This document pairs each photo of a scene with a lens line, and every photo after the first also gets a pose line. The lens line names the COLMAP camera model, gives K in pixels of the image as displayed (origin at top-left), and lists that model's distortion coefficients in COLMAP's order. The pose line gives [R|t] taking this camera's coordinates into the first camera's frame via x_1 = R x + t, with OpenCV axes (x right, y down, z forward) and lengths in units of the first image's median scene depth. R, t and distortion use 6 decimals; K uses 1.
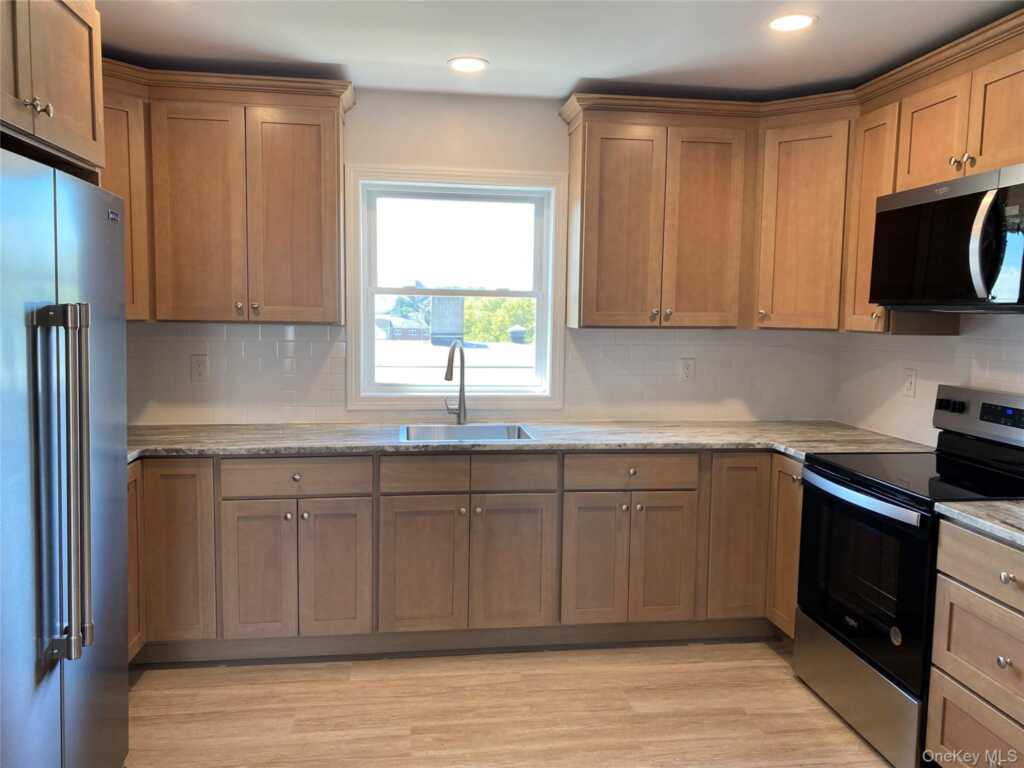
lens RADIAL K [[776.1, 0, 514.1], [0, 776.1, 375.0], [0, 0, 1]] dist [0.069851, -0.101344]
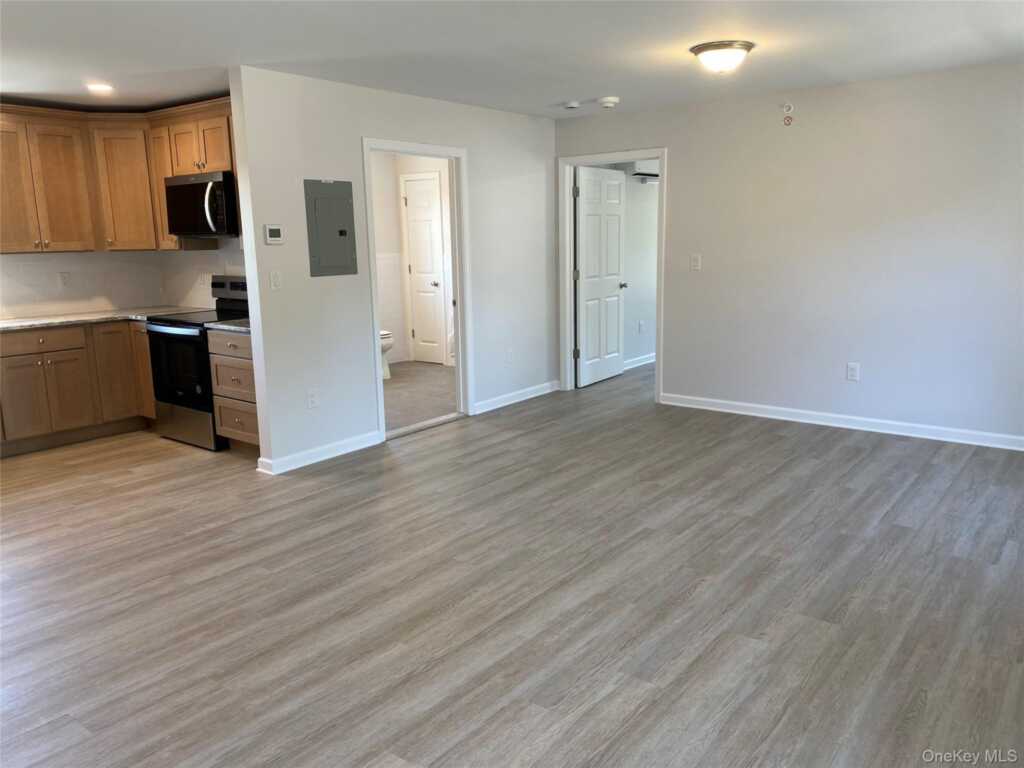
lens RADIAL K [[784.3, 0, 510.8], [0, 784.3, 377.7], [0, 0, 1]] dist [0.031719, -0.008545]
pose [[0.718926, -0.155871, 0.677384, -0.295904], [0.090734, 0.987238, 0.130872, 0.074555], [-0.689139, -0.032625, 0.723894, -0.948390]]
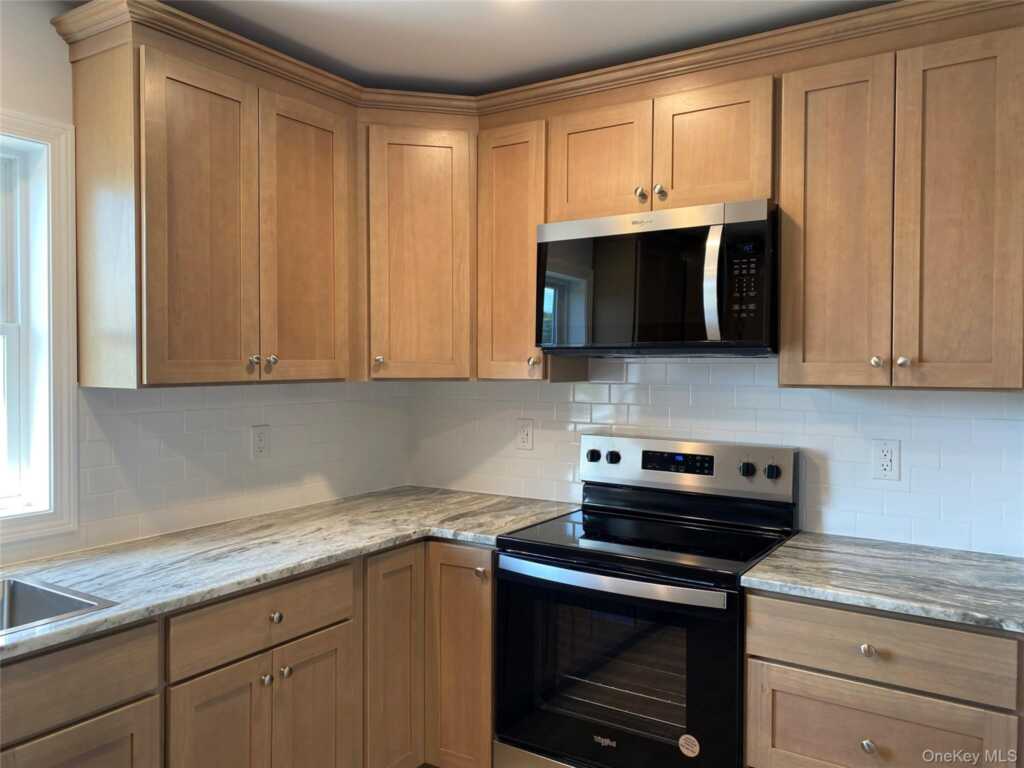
lens RADIAL K [[776.1, 0, 514.1], [0, 776.1, 375.0], [0, 0, 1]] dist [0.069851, -0.101344]
pose [[0.651876, -0.027578, 0.757824, -0.201292], [0.072408, 0.997036, -0.026003, -0.039628], [-0.754860, 0.071823, 0.651941, 0.458160]]
